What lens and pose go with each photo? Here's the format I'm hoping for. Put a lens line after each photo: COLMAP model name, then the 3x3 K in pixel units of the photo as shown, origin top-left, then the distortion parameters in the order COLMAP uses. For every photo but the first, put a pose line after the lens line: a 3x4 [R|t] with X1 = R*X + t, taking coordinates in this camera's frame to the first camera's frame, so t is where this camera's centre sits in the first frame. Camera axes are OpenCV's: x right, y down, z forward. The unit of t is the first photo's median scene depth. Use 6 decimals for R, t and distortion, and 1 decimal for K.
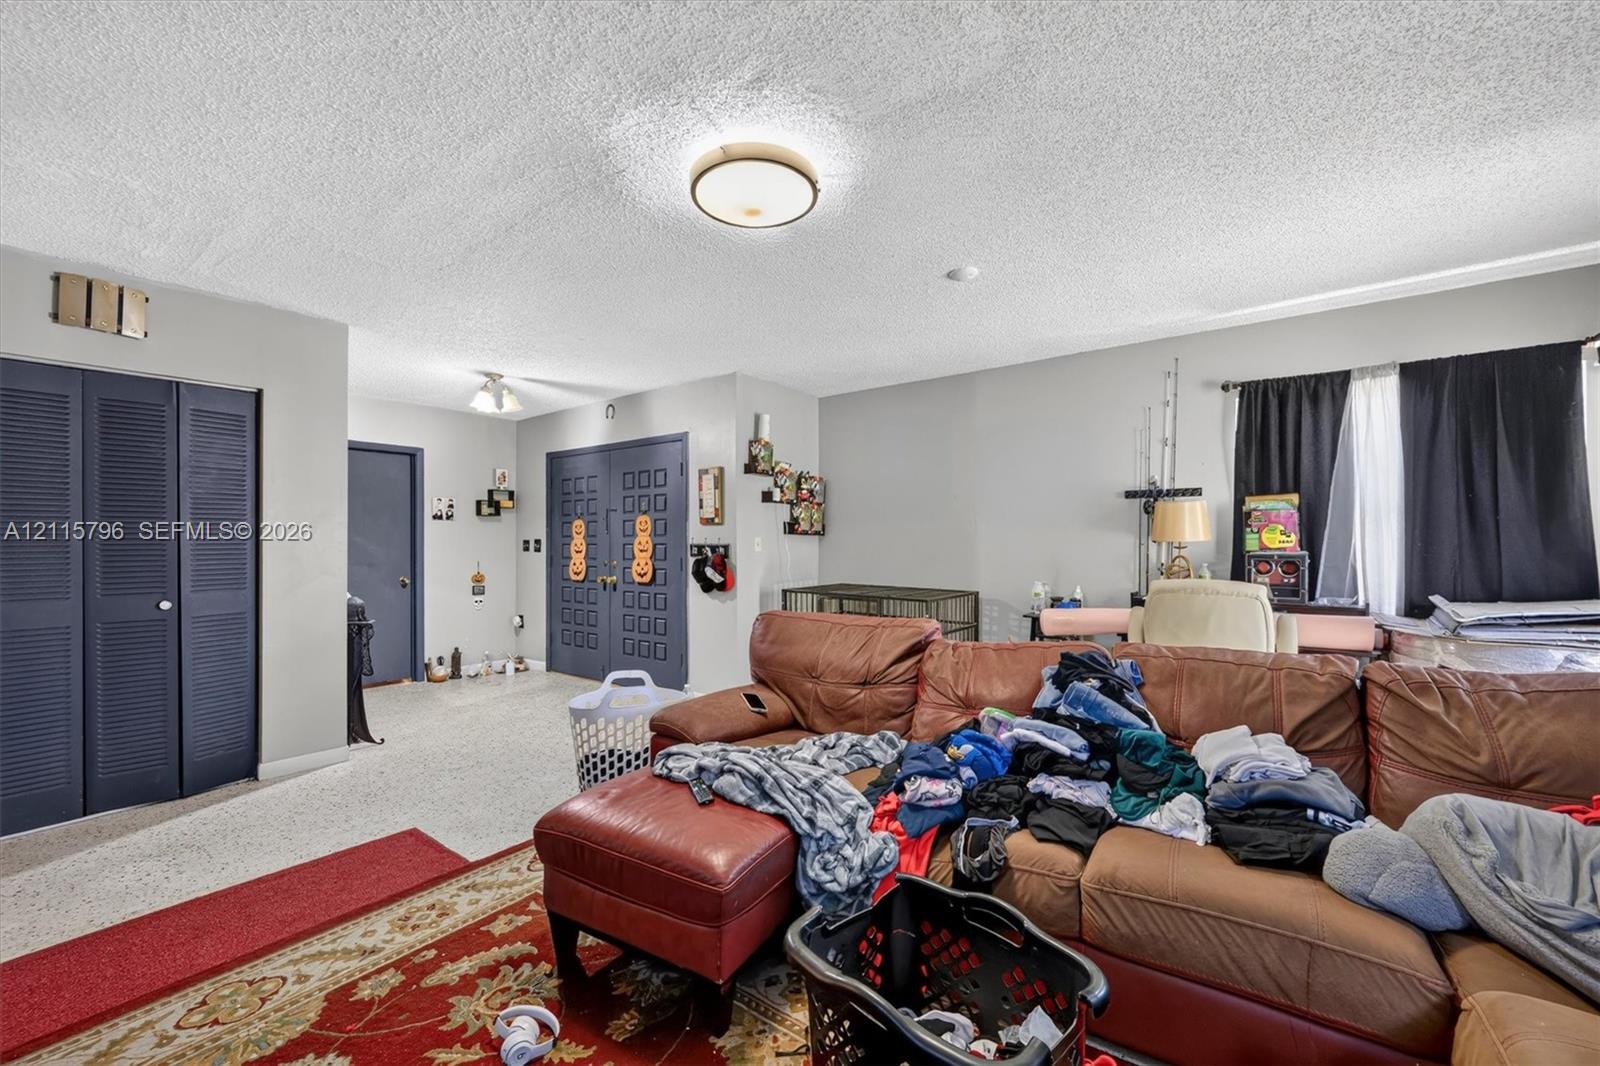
lens RADIAL K [[633.5, 0, 797.8], [0, 633.5, 537.8], [0, 0, 1]] dist [-0.003430, -0.000305]
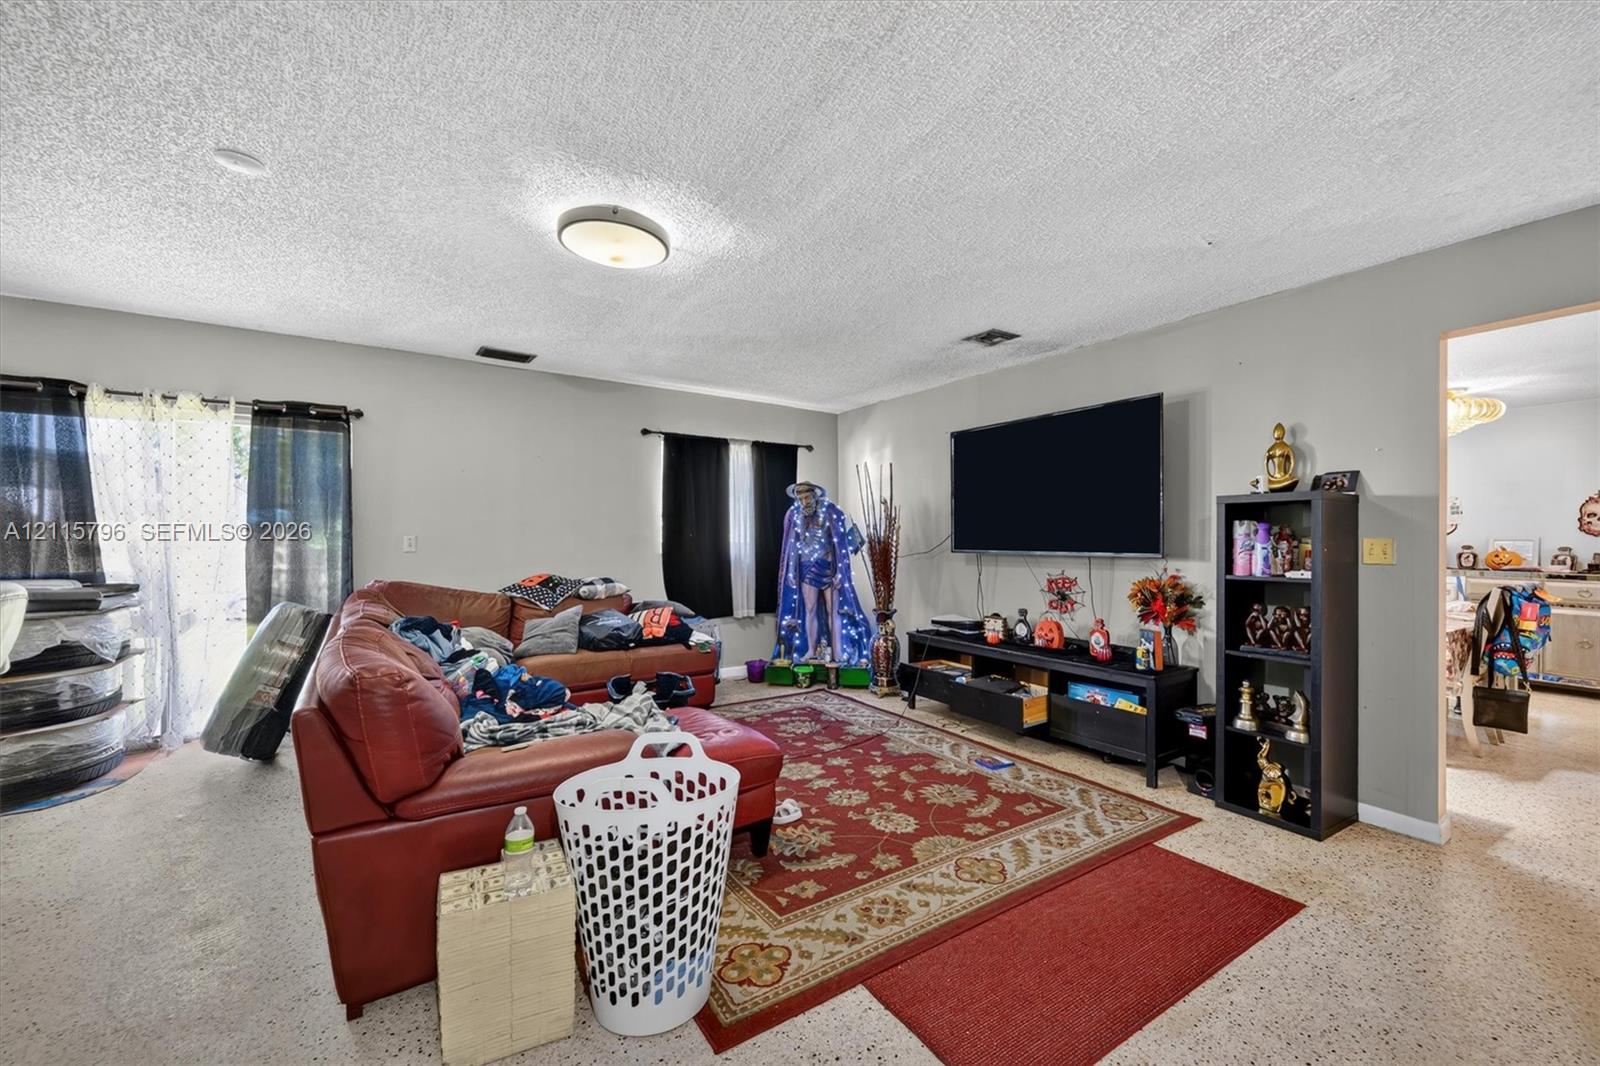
lens RADIAL K [[633.5, 0, 802.7], [0, 633.5, 534.1], [0, 0, 1]] dist [-0.003430, -0.000305]
pose [[-0.936892, -0.005427, 0.349576, -0.501098], [-0.011415, 0.999821, -0.015069, 0.005612], [-0.349432, -0.018109, -0.936787, 1.223663]]
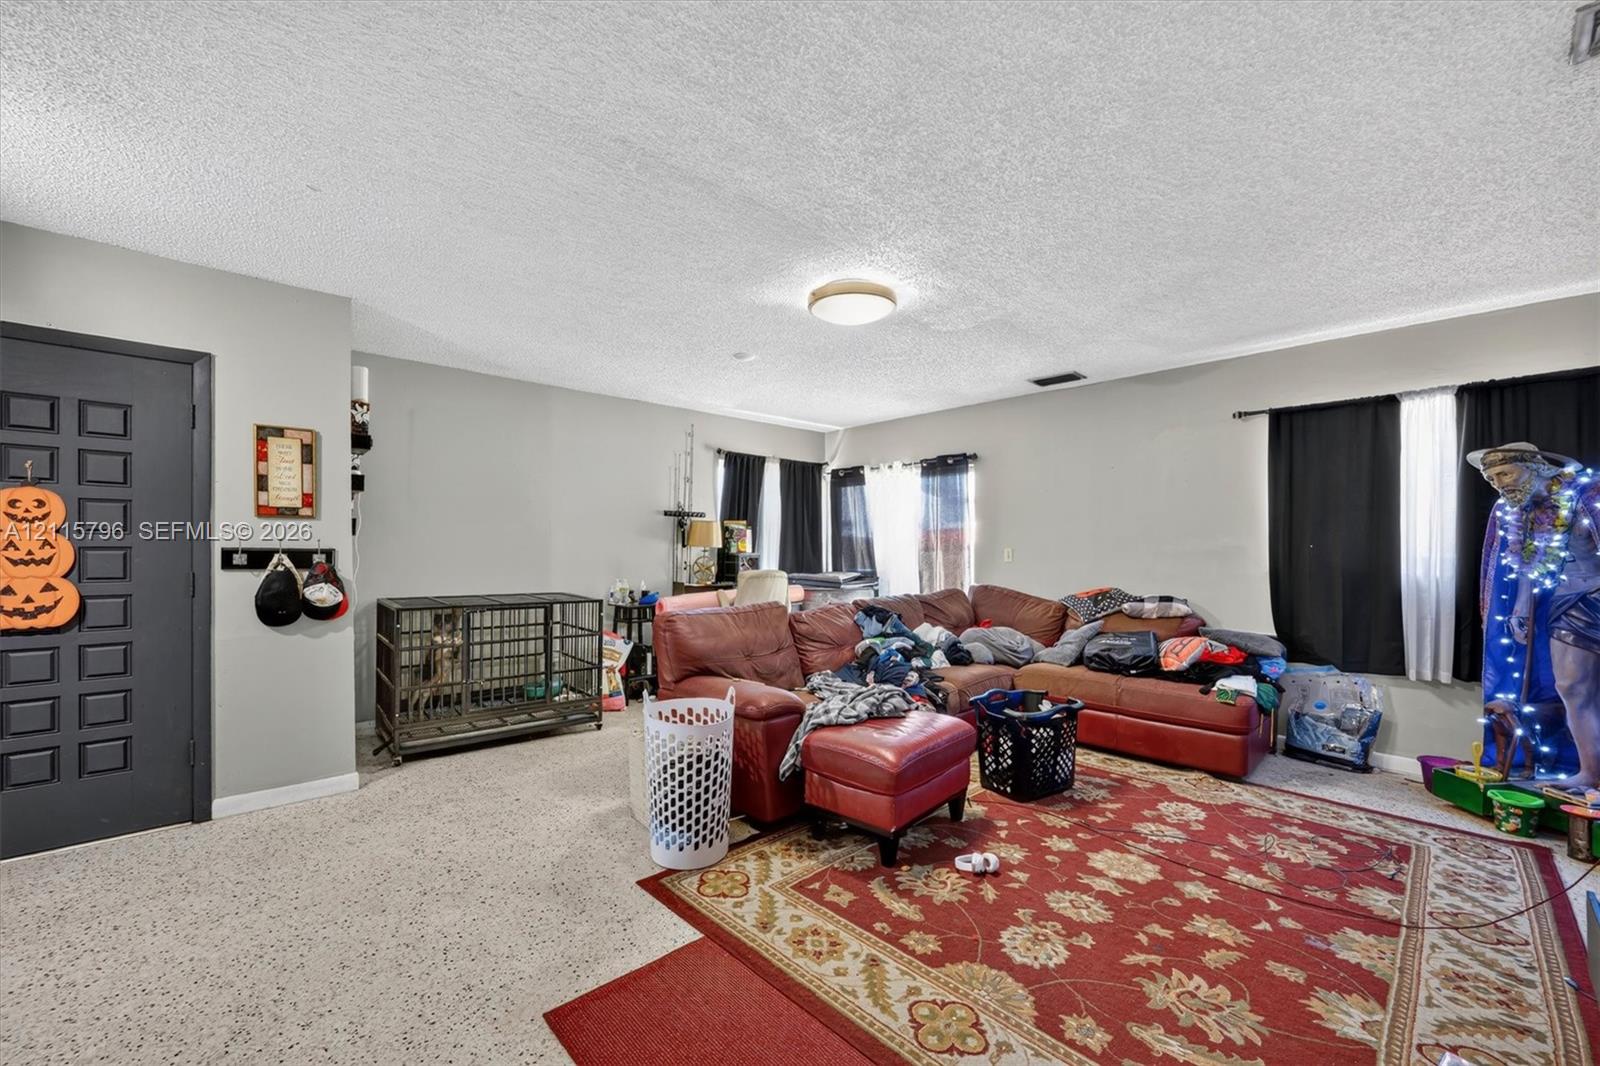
lens RADIAL K [[633.5, 0, 806.5], [0, 633.5, 547.0], [0, 0, 1]] dist [-0.003430, -0.000305]
pose [[0.176662, 0.001886, 0.984270, -0.934368], [-0.014895, 0.999889, 0.000758, 0.000665], [-0.984159, -0.014794, 0.176671, 0.520612]]
